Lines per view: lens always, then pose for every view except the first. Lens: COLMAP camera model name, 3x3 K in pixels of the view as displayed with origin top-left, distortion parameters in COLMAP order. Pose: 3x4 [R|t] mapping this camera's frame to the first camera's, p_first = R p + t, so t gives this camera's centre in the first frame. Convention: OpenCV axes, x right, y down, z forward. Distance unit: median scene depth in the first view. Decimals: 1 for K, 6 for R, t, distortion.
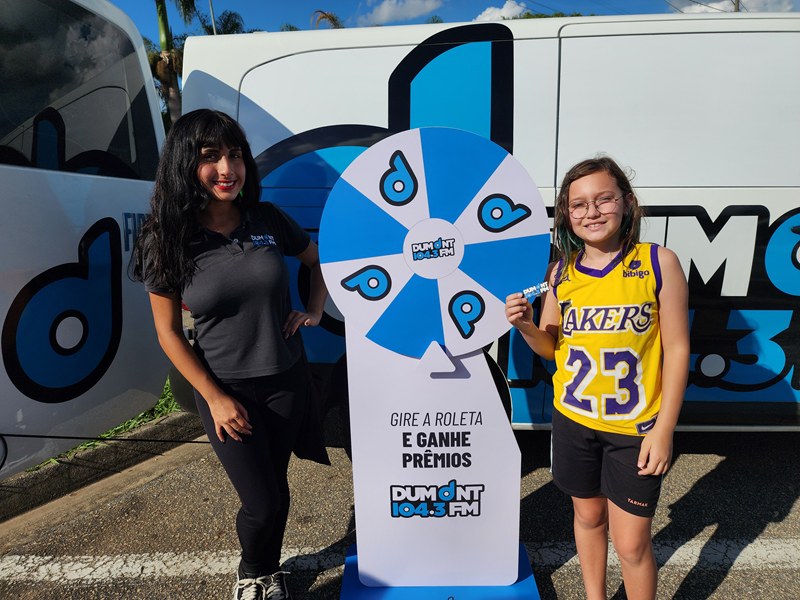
lens RADIAL K [[531.2, 0, 396.4], [0, 531.2, 302.6], [0, 0, 1]] dist [0.045417, -0.043413]
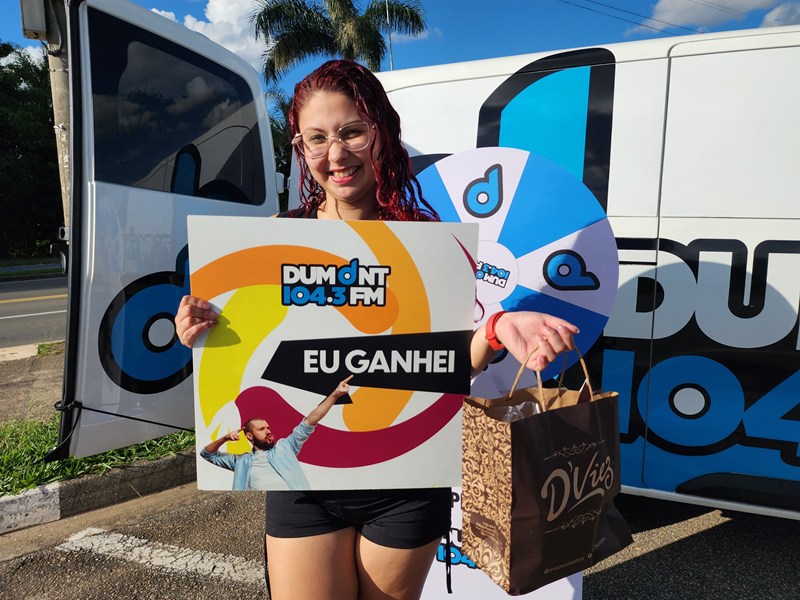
lens RADIAL K [[528.9, 0, 404.4], [0, 528.9, 288.7], [0, 0, 1]] dist [0.057456, -0.048695]
pose [[0.958142, 0.054757, -0.281007, 0.175549], [-0.082799, 0.992593, -0.088901, 0.020413], [0.274058, 0.108447, 0.955579, 0.049331]]
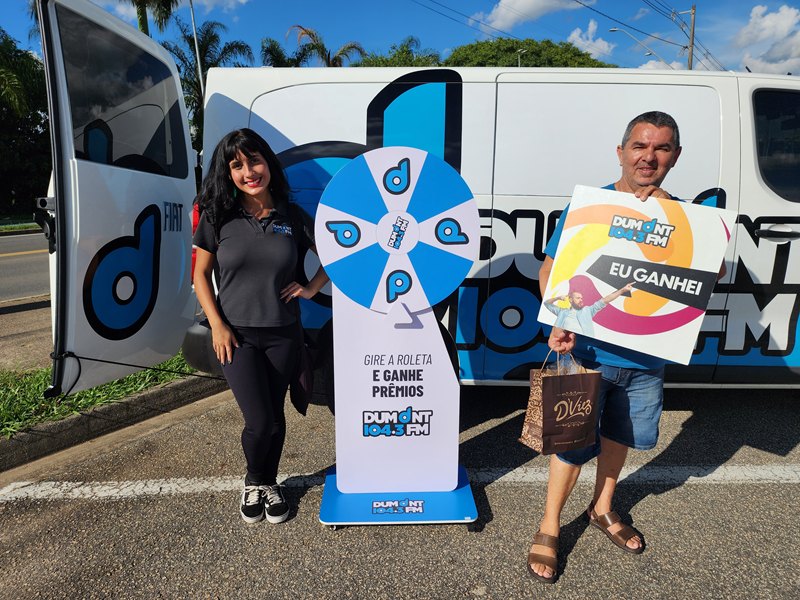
lens RADIAL K [[530.4, 0, 402.0], [0, 530.4, 298.0], [0, 0, 1]] dist [0.052952, -0.052227]
pose [[0.997927, 0.019343, 0.061380, -0.000999], [-0.017321, 0.999295, -0.033308, 0.102995], [-0.061981, 0.032175, 0.997559, -0.339766]]
